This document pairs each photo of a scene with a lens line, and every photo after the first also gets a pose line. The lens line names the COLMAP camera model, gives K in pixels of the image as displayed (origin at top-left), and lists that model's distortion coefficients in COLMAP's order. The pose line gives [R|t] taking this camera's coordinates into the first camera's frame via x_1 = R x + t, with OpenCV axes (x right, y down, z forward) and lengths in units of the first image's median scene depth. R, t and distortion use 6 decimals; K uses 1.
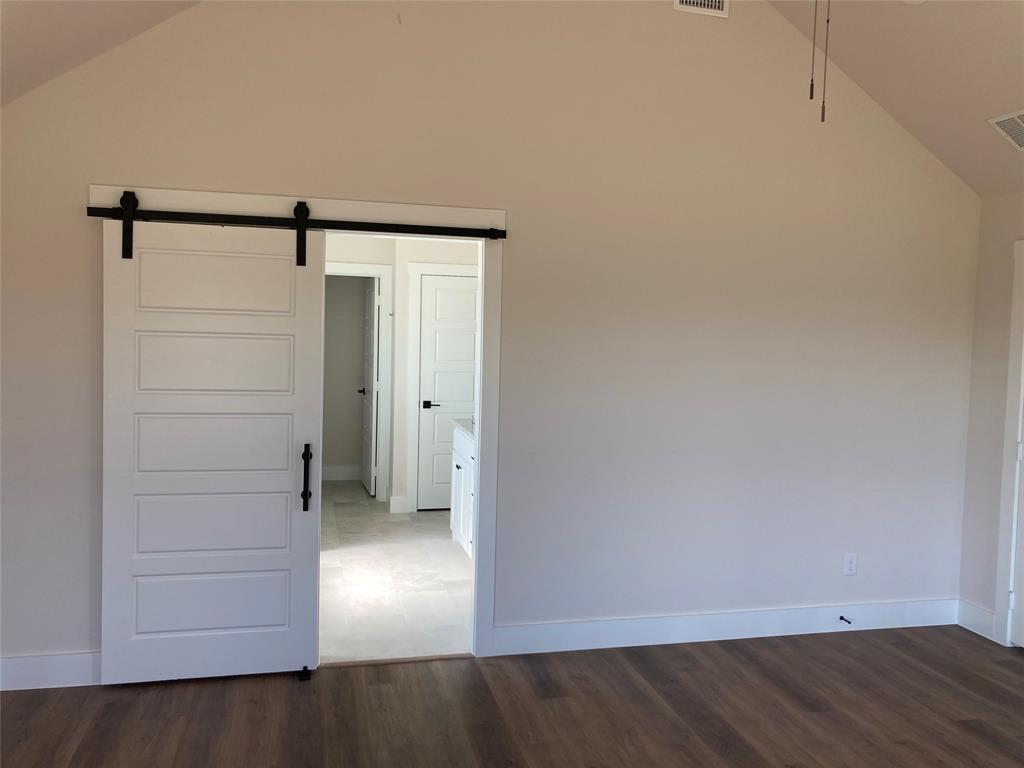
lens RADIAL K [[837.9, 0, 512.0], [0, 837.9, 384.0], [0, 0, 1]] dist [0.064202, -0.100718]
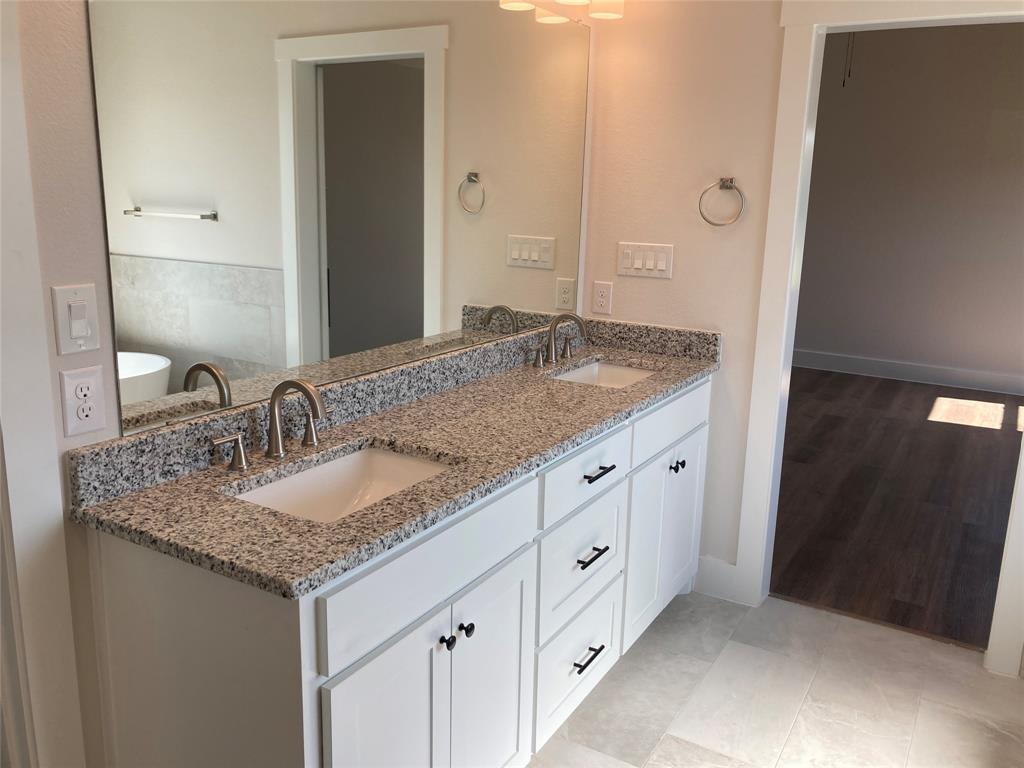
lens RADIAL K [[837.9, 0, 512.0], [0, 837.9, 384.0], [0, 0, 1]] dist [0.064202, -0.100718]
pose [[-0.713849, -0.210882, 0.667794, -0.210515], [-0.002310, 0.954287, 0.298883, -0.057015], [-0.700296, 0.211815, -0.681704, 0.971453]]
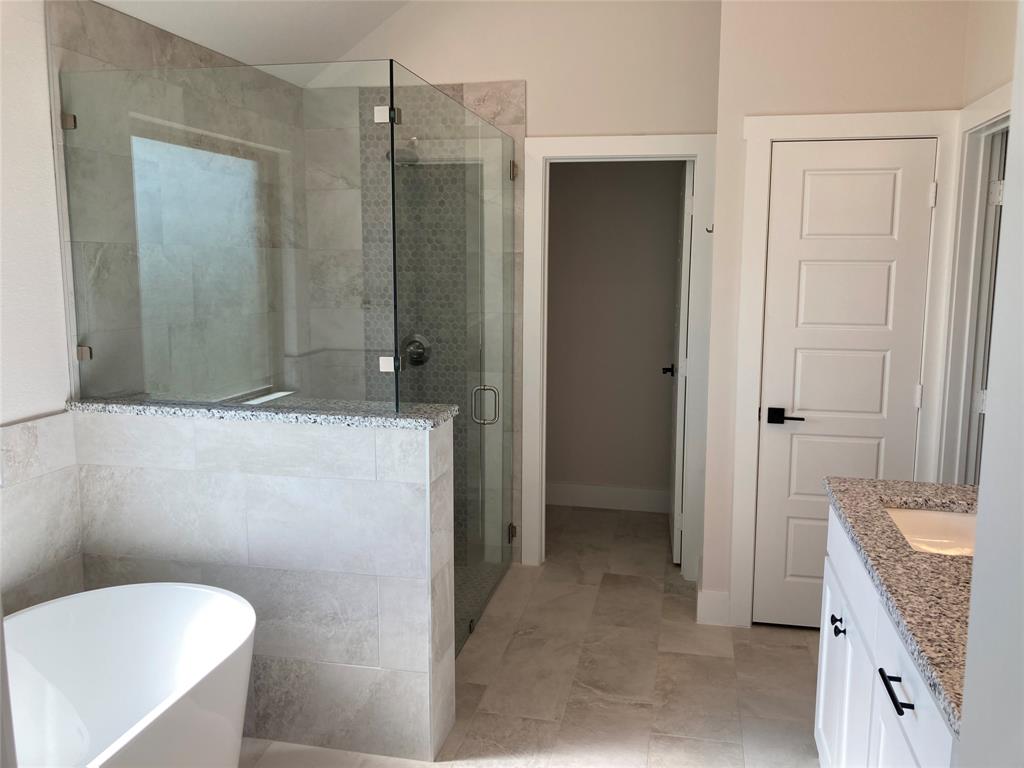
lens RADIAL K [[837.9, 0, 512.0], [0, 837.9, 384.0], [0, 0, 1]] dist [0.064202, -0.100718]
pose [[0.900121, 0.037419, -0.434030, -0.028932], [-0.003828, 0.996945, 0.078011, -0.030450], [0.435623, -0.068558, 0.897514, 0.501618]]
